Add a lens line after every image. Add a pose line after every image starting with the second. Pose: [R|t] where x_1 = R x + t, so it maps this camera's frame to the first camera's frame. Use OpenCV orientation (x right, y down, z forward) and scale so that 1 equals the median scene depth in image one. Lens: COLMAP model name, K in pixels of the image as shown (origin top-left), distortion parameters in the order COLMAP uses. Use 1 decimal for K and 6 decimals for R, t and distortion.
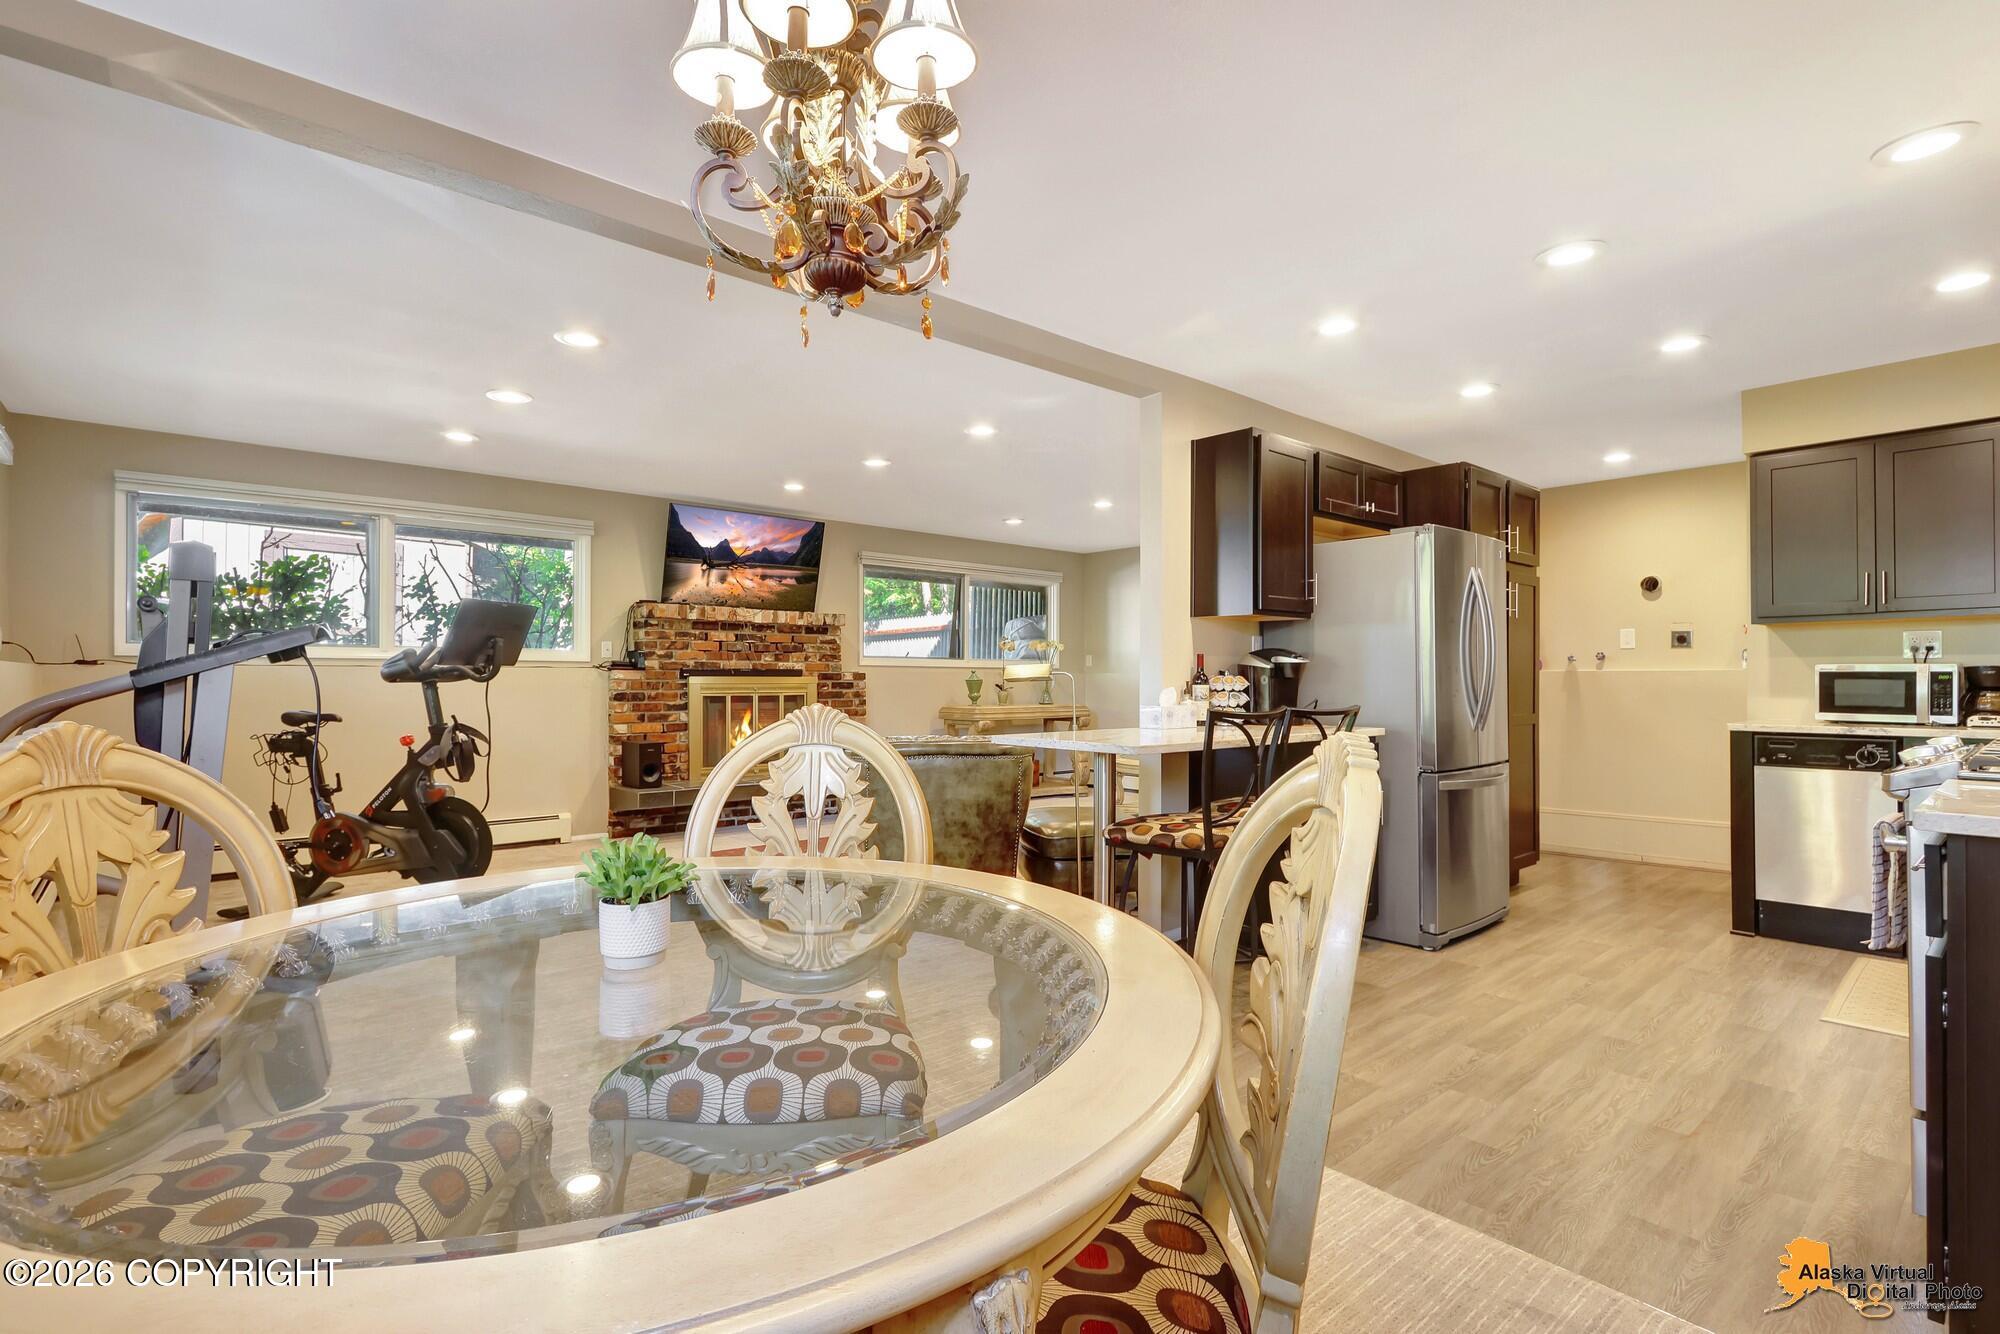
lens RADIAL K [[953.8, 0, 999.9], [0, 953.8, 670.0], [0, 0, 1]] dist [-0.000583, -0.000554]
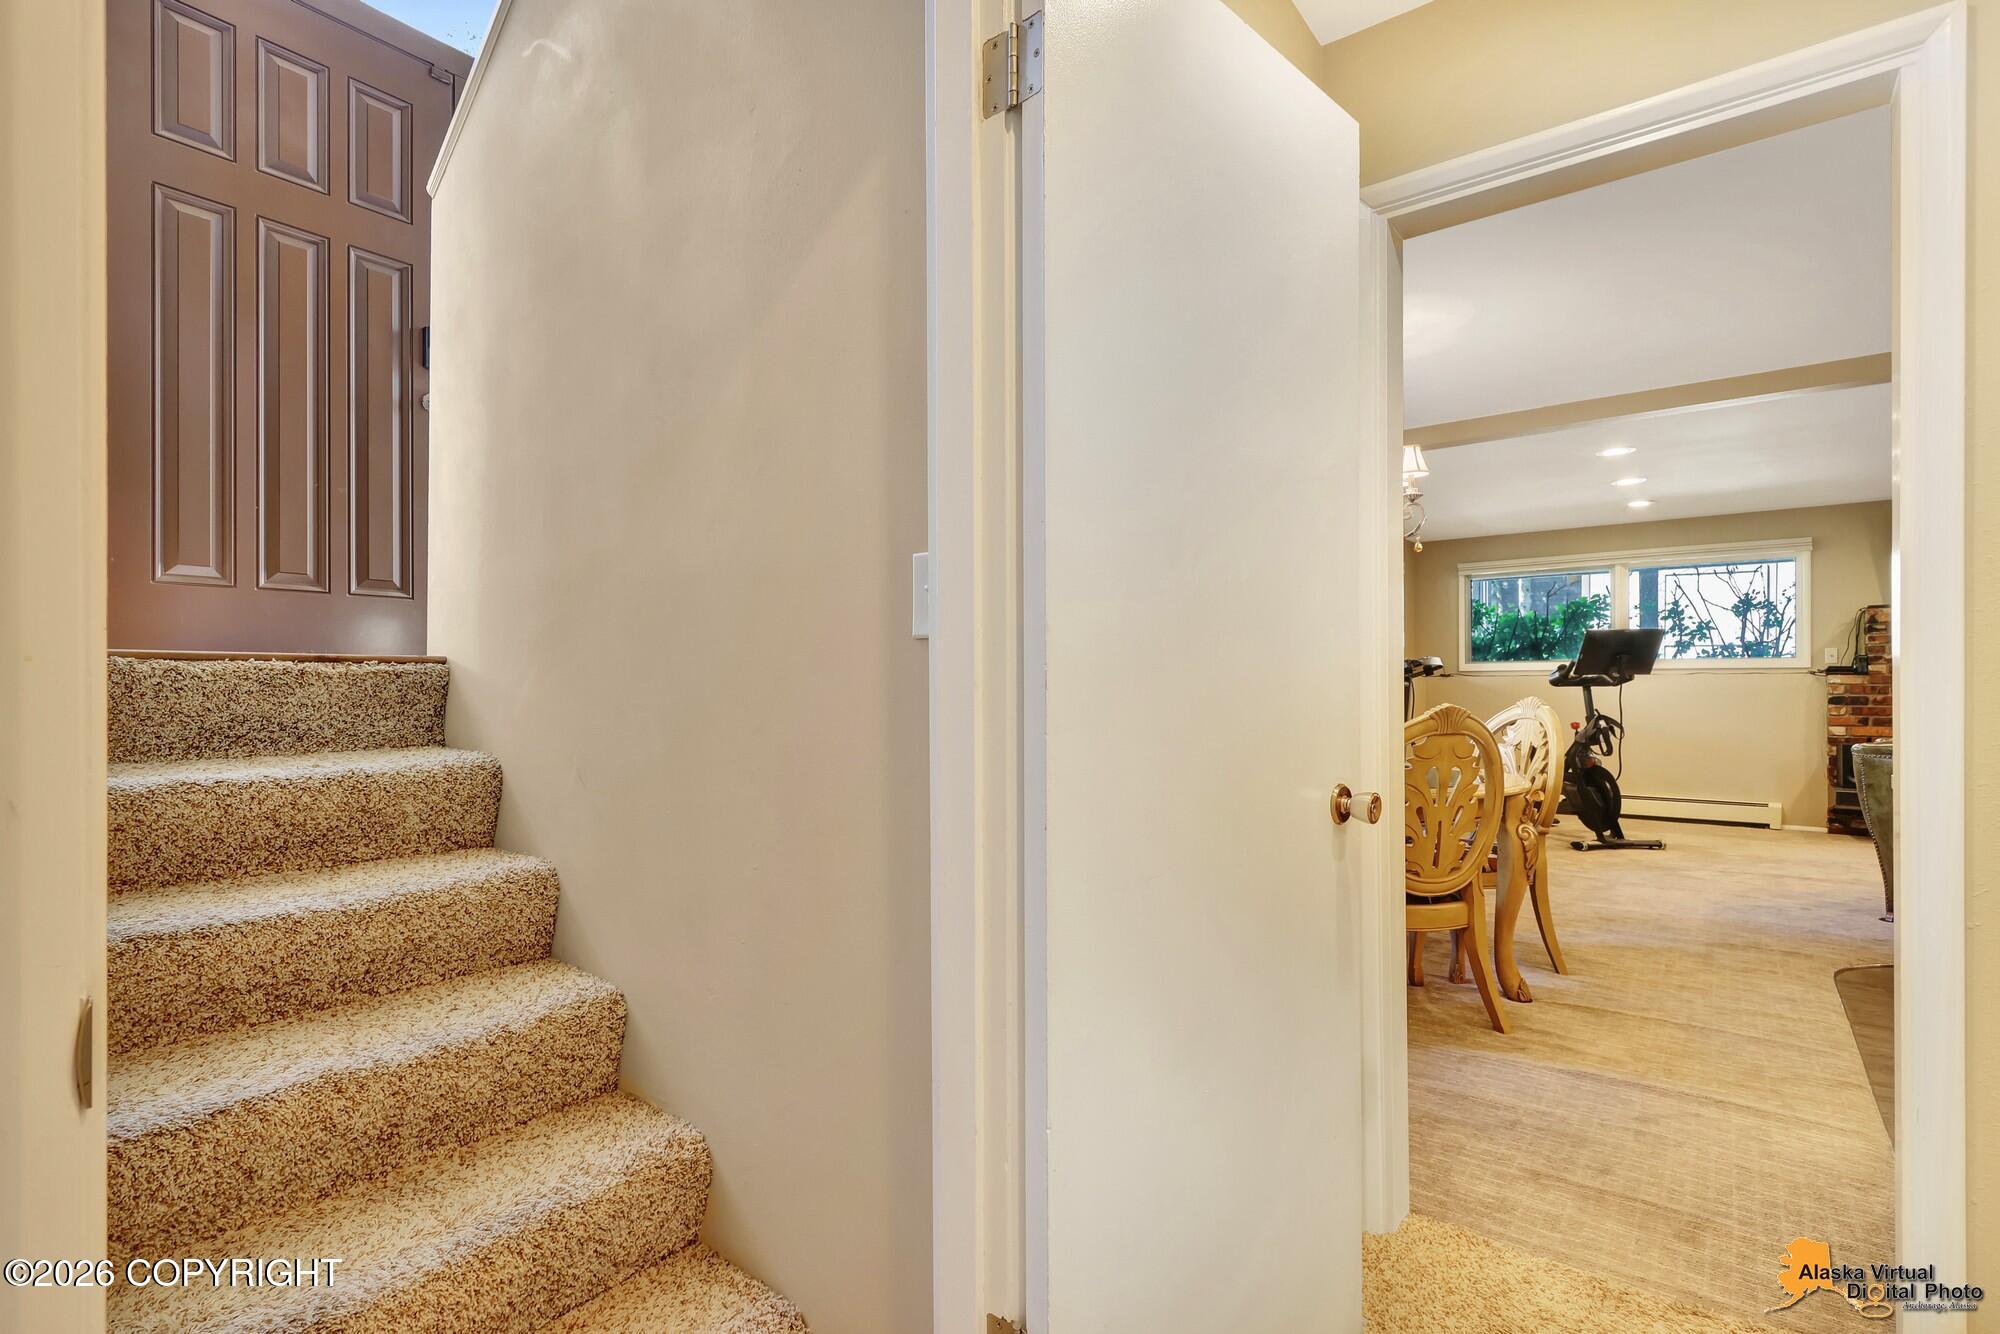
lens RADIAL K [[953.8, 0, 999.9], [0, 953.8, 670.0], [0, 0, 1]] dist [-0.000583, -0.000554]
pose [[0.178917, -0.019627, -0.983668, 0.671478], [0.010372, 0.999783, -0.018062, 0.005726], [0.983810, -0.006971, 0.179082, -0.137818]]
